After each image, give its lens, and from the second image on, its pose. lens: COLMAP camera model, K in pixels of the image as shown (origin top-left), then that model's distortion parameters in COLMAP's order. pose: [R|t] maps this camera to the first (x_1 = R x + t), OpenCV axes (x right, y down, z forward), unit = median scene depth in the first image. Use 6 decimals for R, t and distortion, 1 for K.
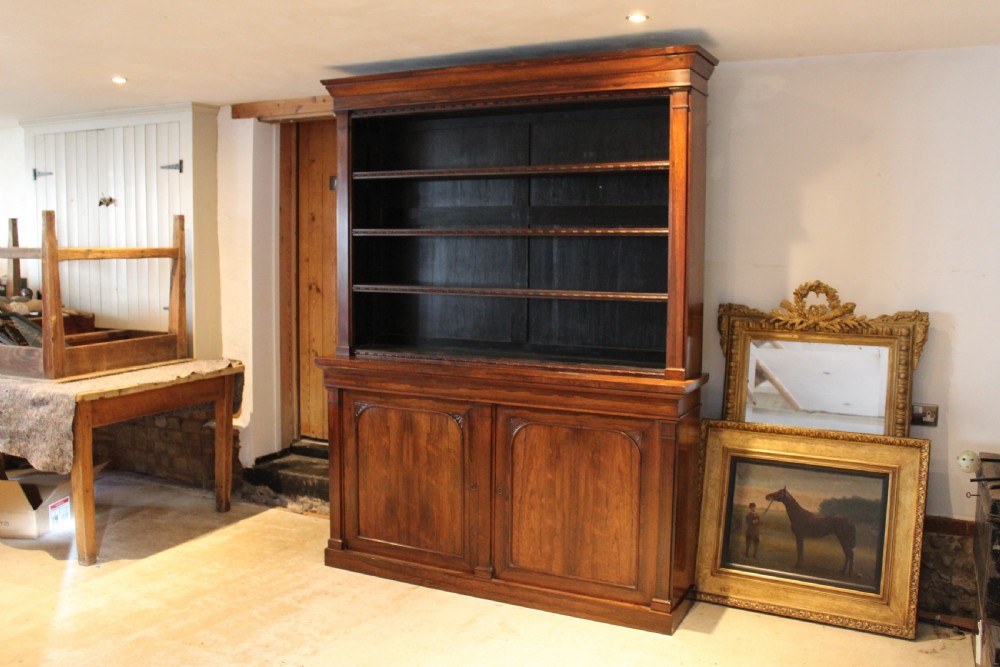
lens RADIAL K [[887.8, 0, 495.3], [0, 887.8, 327.2], [0, 0, 1]] dist [-0.154128, 0.140765]
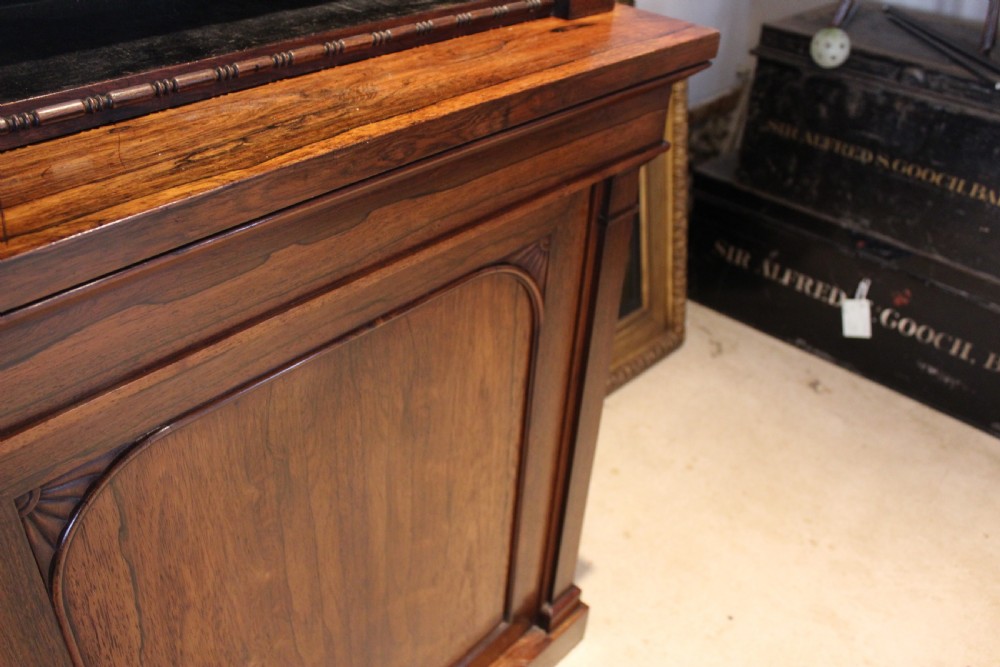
lens RADIAL K [[887.8, 0, 495.3], [0, 887.8, 327.2], [0, 0, 1]] dist [-0.154128, 0.140765]
pose [[0.268532, -0.522230, 0.809424, -0.068398], [0.034720, 0.844988, 0.533657, -0.002317], [-0.962645, -0.115201, 0.245038, 0.879054]]
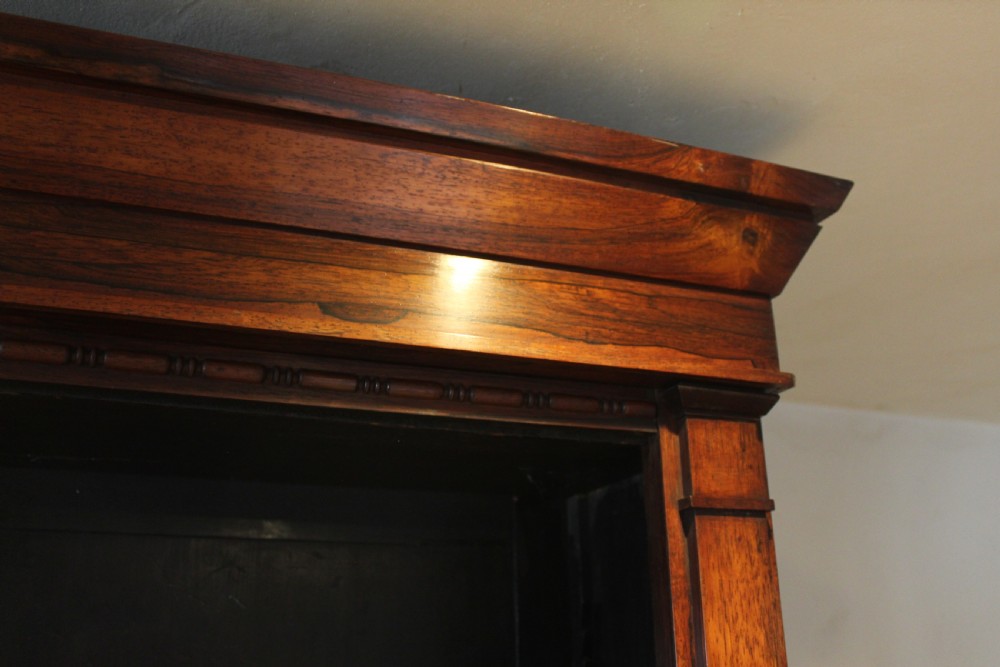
lens RADIAL K [[887.8, 0, 495.3], [0, 887.8, 327.2], [0, 0, 1]] dist [-0.154128, 0.140765]
pose [[0.686720, 0.239291, 0.686408, 0.052995], [0.086123, 0.910833, -0.403691, -0.197930], [-0.721802, 0.336339, 0.604878, 0.828013]]
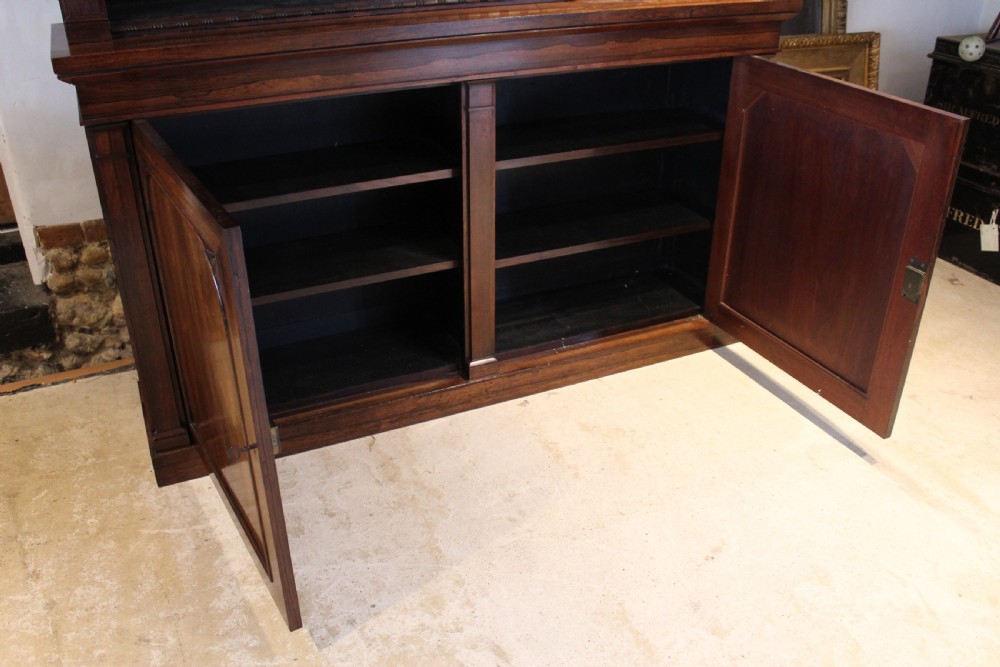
lens RADIAL K [[887.8, 0, 495.3], [0, 887.8, 327.2], [0, 0, 1]] dist [-0.154128, 0.140765]
pose [[0.634175, -0.380957, 0.672826, -0.415339], [0.074922, 0.896377, 0.436915, -0.010308], [-0.769551, -0.226671, 0.597002, 0.650843]]
